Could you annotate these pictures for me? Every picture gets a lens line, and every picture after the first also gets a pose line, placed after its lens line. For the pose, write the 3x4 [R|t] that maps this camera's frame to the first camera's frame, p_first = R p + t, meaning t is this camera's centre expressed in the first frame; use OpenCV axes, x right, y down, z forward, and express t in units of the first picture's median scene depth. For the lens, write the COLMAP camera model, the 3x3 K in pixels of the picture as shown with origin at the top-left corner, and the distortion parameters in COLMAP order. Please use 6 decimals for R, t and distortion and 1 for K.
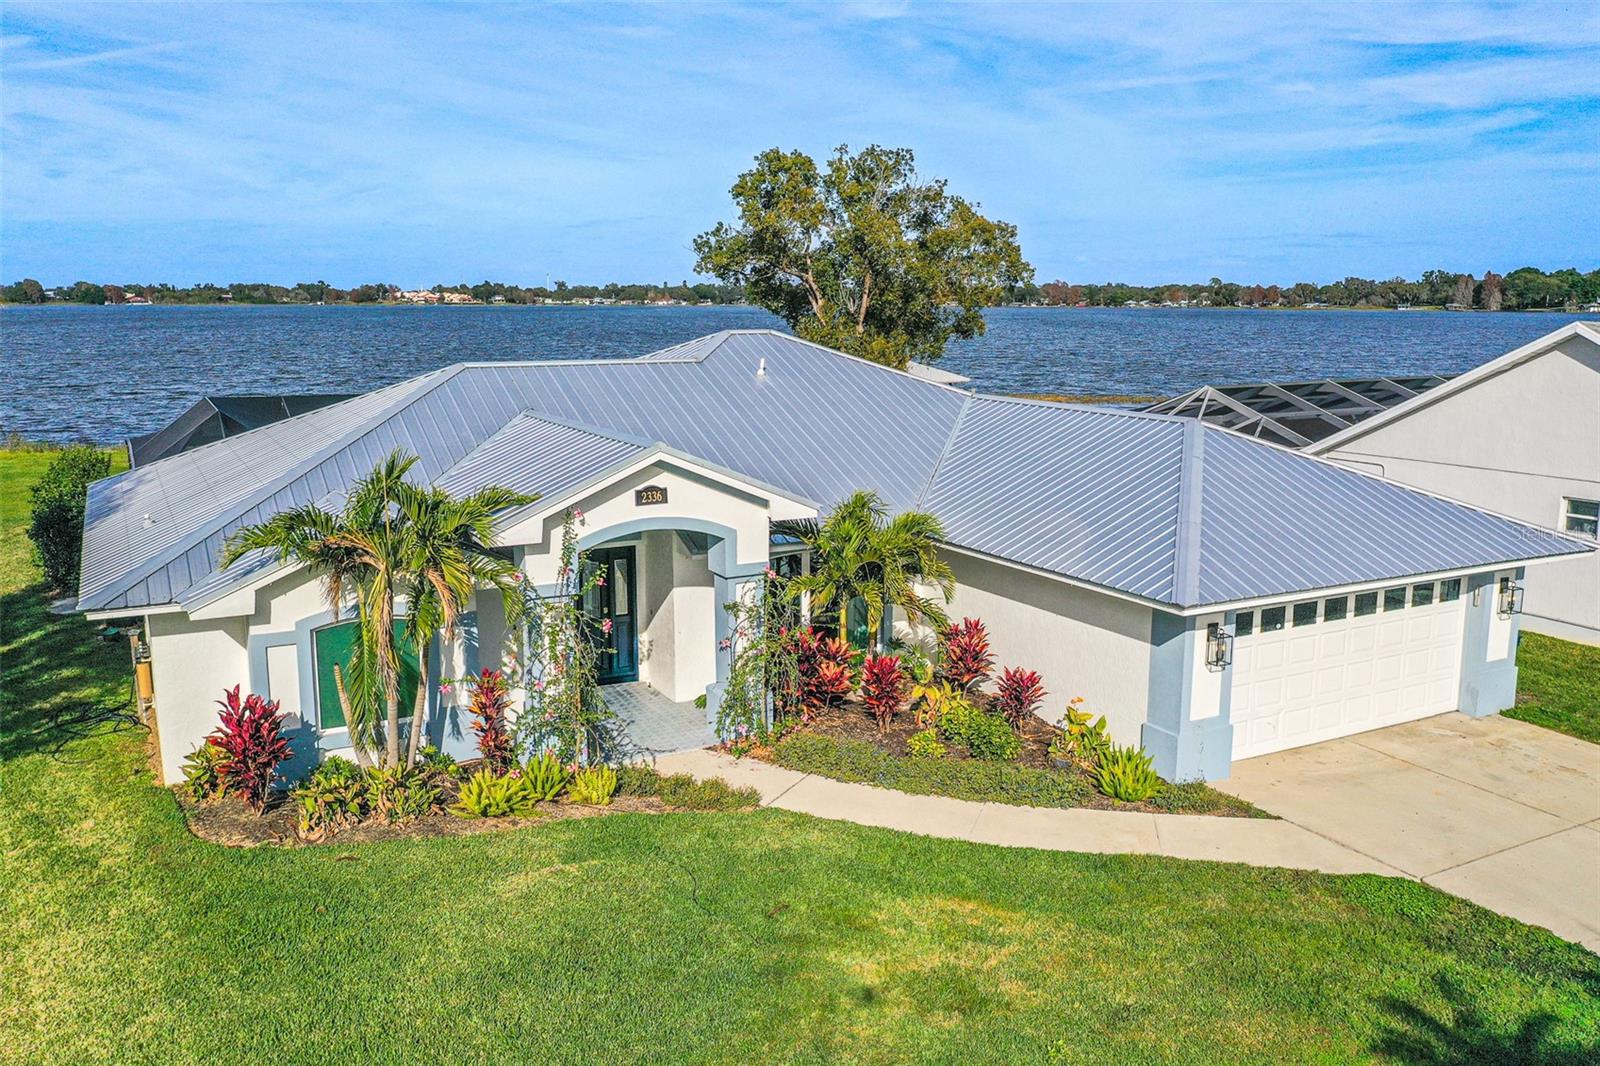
lens RADIAL K [[1252.8, 0, 809.2], [0, 1252.8, 529.3], [0, 0, 1]] dist [0.004886, 0.002817]
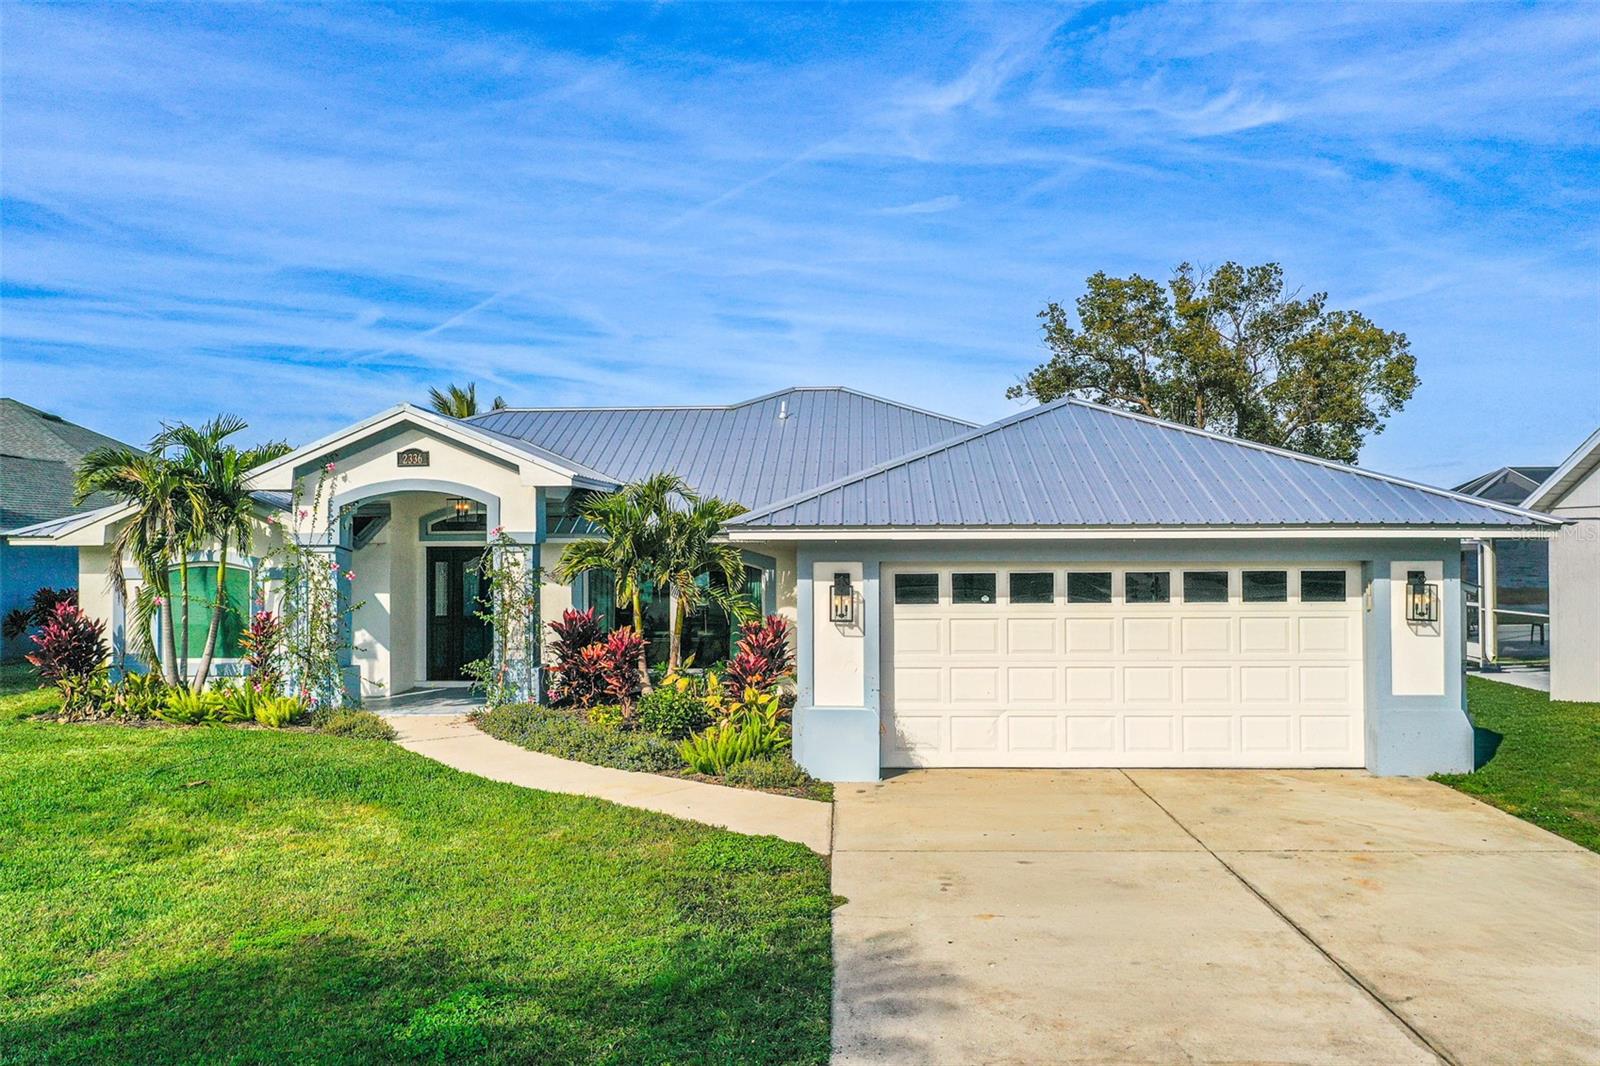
lens RADIAL K [[1252.8, 0, 809.2], [0, 1252.8, 529.3], [0, 0, 1]] dist [0.004886, 0.002817]
pose [[0.862623, -0.010399, -0.505741, 0.675817], [-0.083664, 0.983086, -0.162916, 0.171226], [0.498881, 0.182848, 0.847163, 0.272549]]
